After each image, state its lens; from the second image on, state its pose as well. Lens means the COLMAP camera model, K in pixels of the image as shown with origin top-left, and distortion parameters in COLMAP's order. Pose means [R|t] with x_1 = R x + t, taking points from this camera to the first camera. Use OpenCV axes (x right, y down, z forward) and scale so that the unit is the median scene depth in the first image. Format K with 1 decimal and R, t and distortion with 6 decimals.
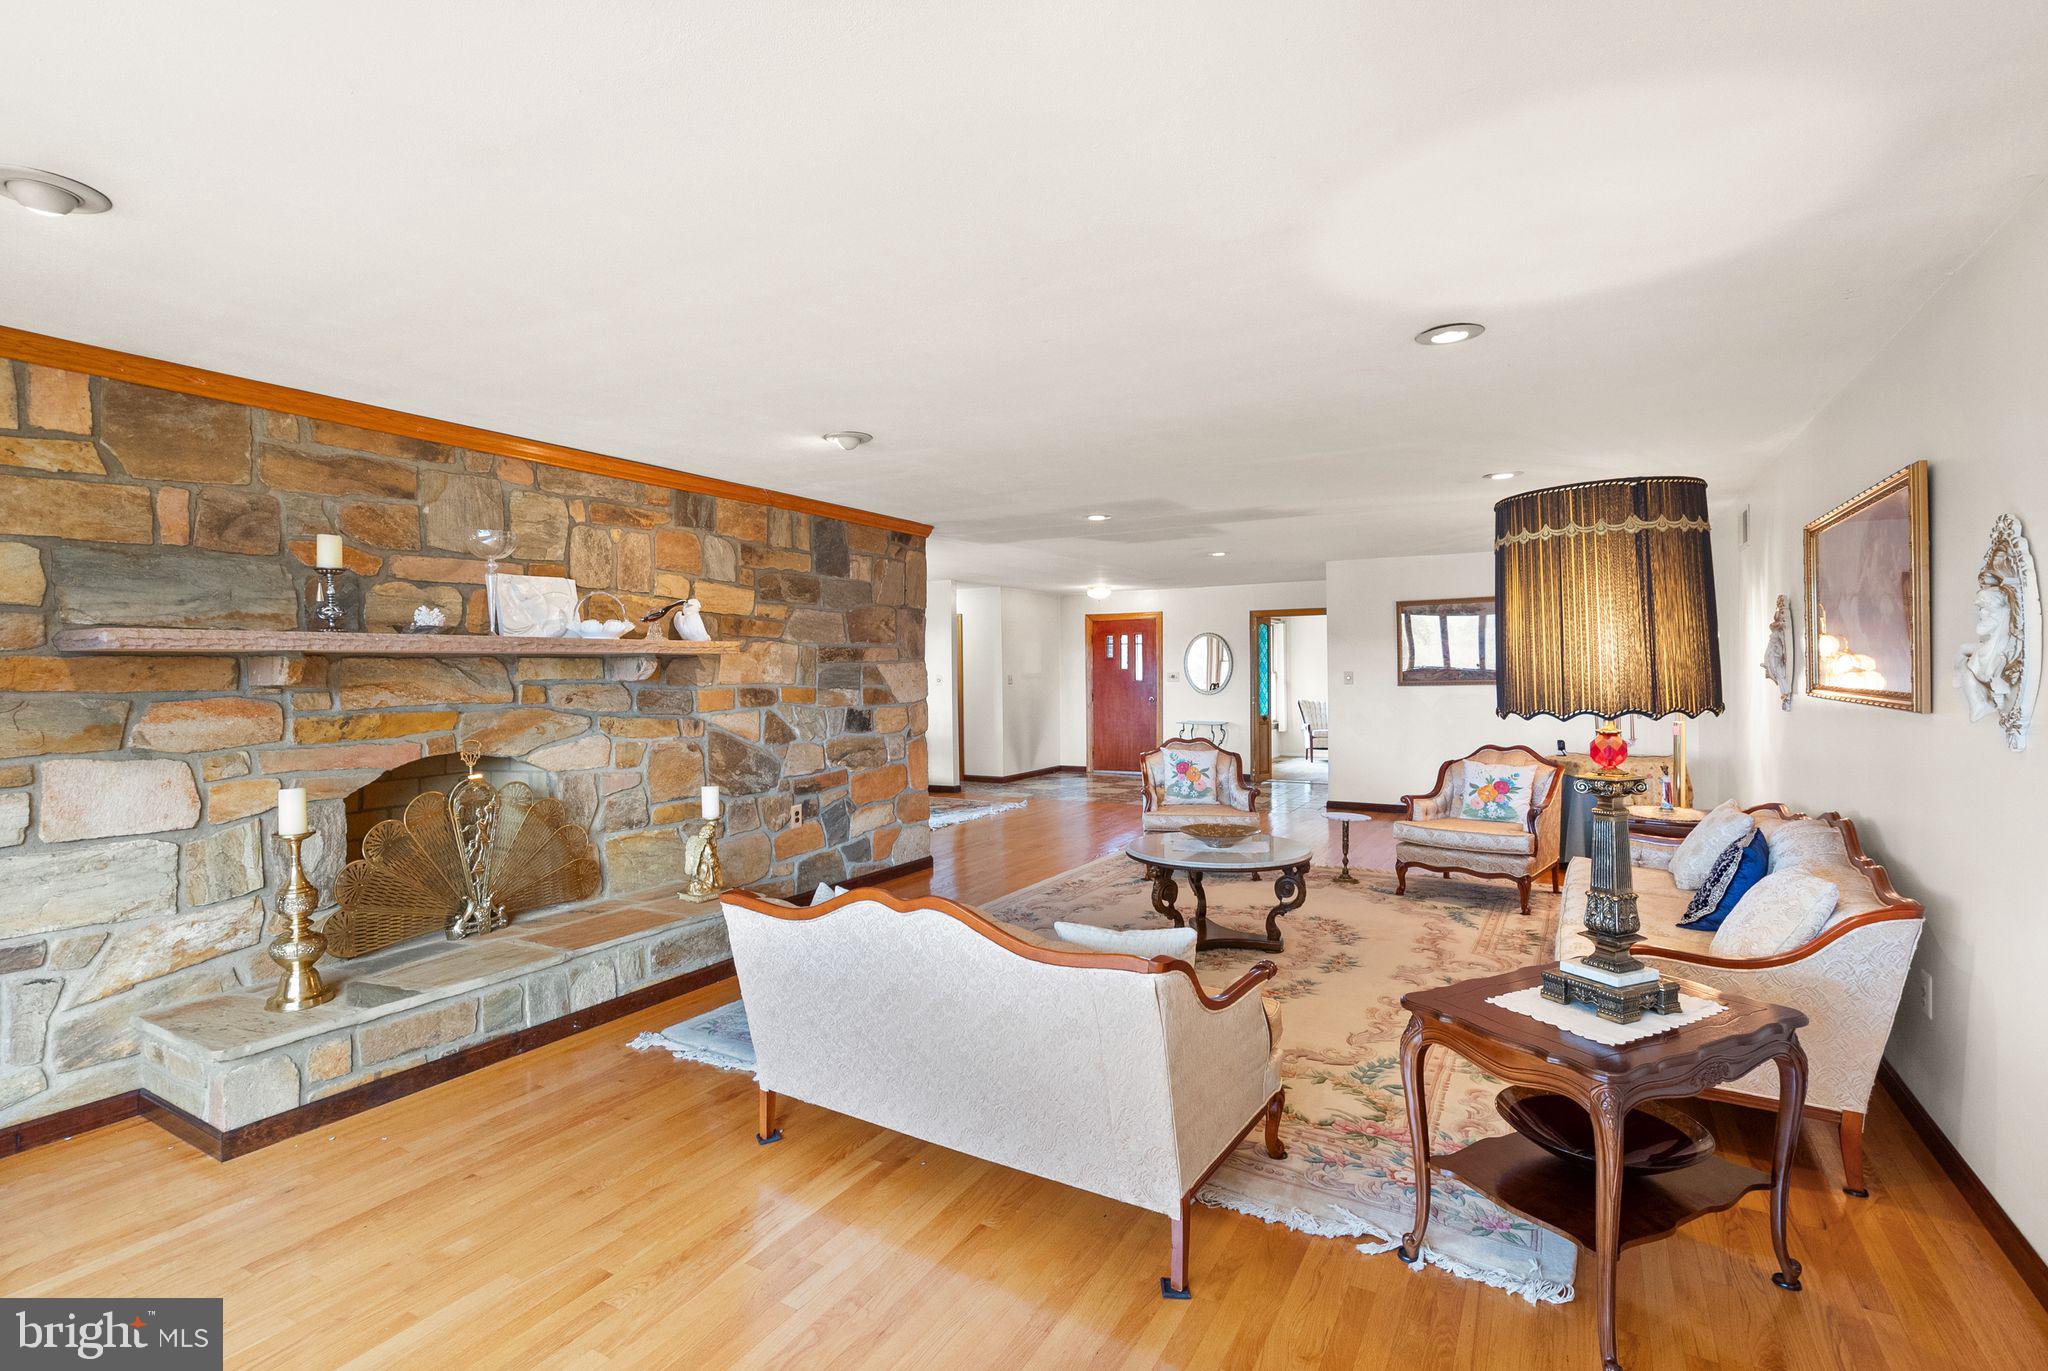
lens RADIAL K [[958.7, 0, 1024.3], [0, 958.7, 668.5], [0, 0, 1]] dist [-0.002199, 0.001444]
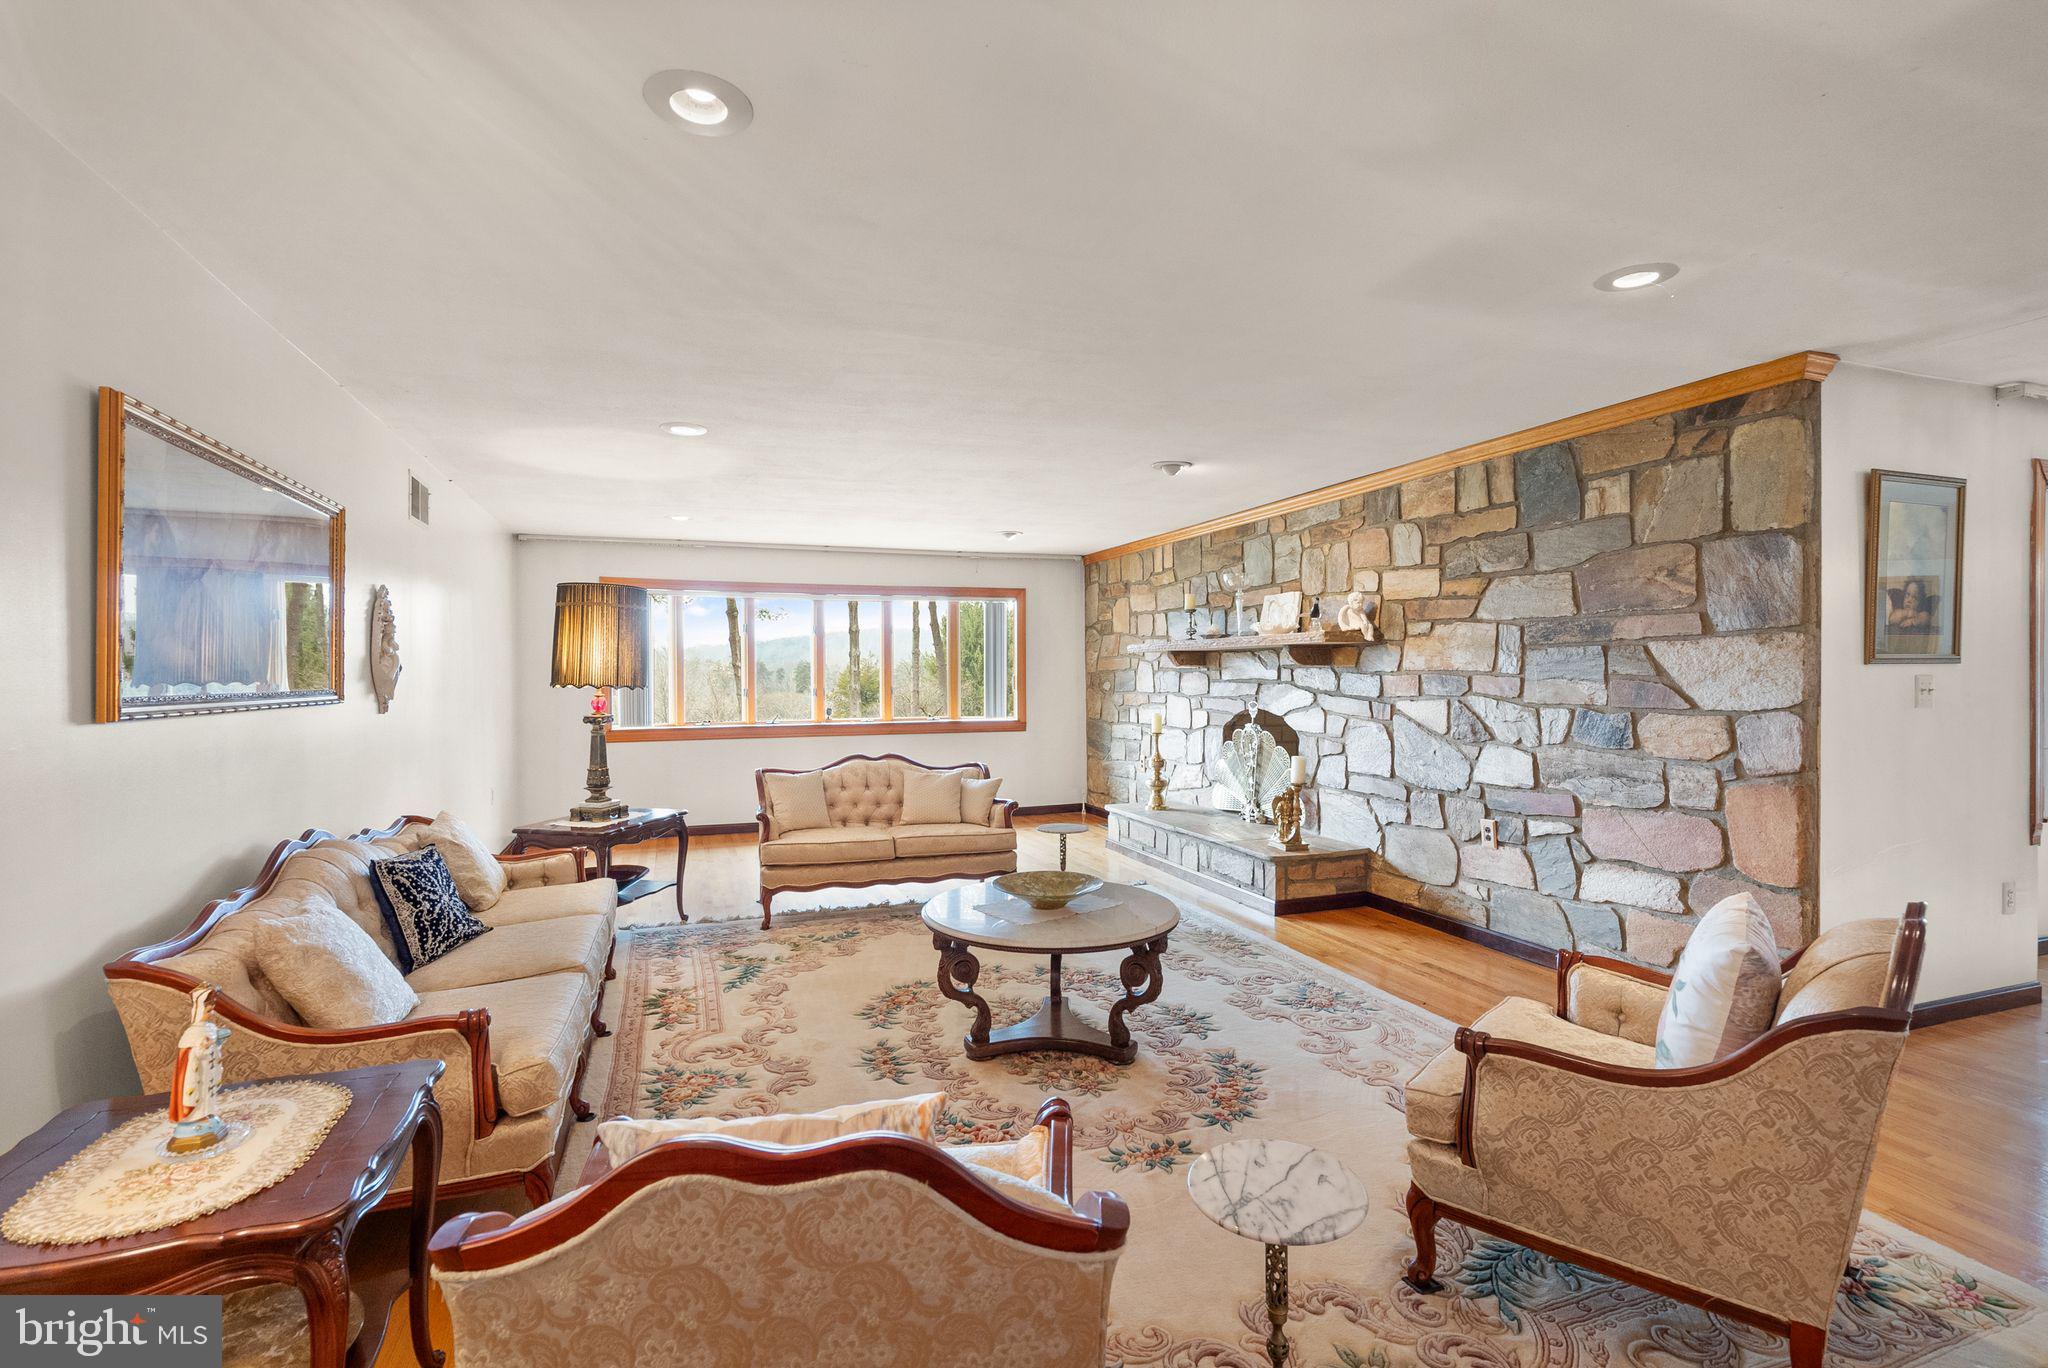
lens RADIAL K [[958.7, 0, 1024.3], [0, 958.7, 667.0], [0, 0, 1]] dist [-0.002199, 0.001444]
pose [[-0.647210, -0.001969, -0.762310, 0.681294], [0.001525, 0.999991, -0.003878, 0.015870], [0.762311, -0.003673, -0.647201, 1.307154]]
